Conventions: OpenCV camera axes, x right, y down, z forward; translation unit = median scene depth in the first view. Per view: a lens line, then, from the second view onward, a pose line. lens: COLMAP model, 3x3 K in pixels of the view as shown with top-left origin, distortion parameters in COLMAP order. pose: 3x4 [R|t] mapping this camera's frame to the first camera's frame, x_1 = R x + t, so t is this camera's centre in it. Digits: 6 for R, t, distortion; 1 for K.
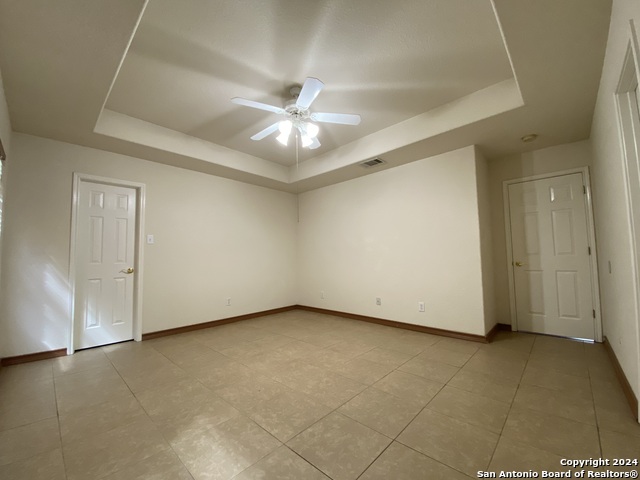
lens RADIAL K [[259.6, 0, 319.9], [0, 259.6, 236.7], [0, 0, 1]] dist [0.009986, -0.014282]
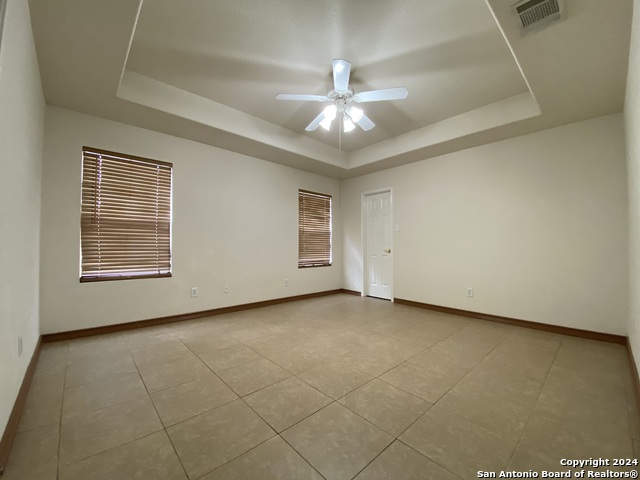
lens RADIAL K [[259.6, 0, 320.8], [0, 259.6, 245.1], [0, 0, 1]] dist [0.009986, -0.014282]
pose [[-0.066650, 0.014070, -0.997677, 0.960400], [0.076400, 0.997037, 0.008957, 0.079291], [0.994847, -0.075626, -0.067528, 1.011513]]
